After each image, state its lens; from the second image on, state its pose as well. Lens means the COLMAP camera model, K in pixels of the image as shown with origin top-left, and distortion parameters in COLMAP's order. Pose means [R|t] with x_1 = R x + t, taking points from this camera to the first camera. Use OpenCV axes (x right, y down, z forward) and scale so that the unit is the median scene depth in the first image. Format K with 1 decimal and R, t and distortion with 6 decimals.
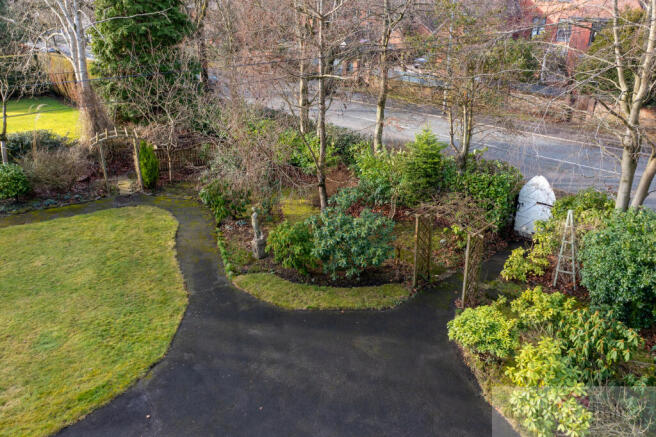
lens RADIAL K [[518.0, 0, 330.2], [0, 518.0, 215.4], [0, 0, 1]] dist [-0.008493, 0.008352]
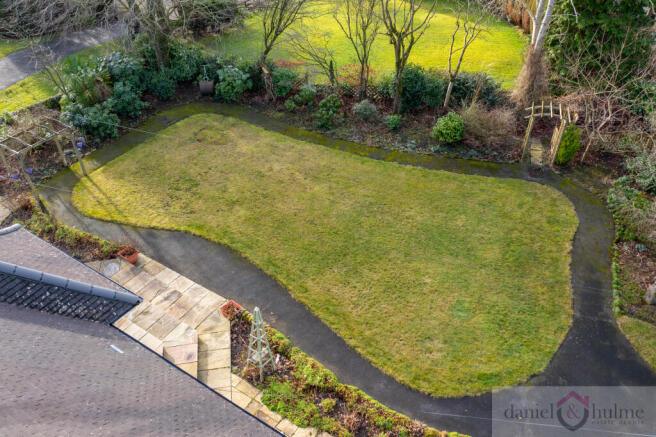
lens RADIAL K [[518.0, 0, 330.2], [0, 518.0, 215.4], [0, 0, 1]] dist [-0.008493, 0.008352]
pose [[0.759986, 0.405361, -0.508039, -0.174984], [-0.263151, 0.906649, 0.329756, -0.256610], [0.594283, -0.116919, 0.795712, -0.183714]]
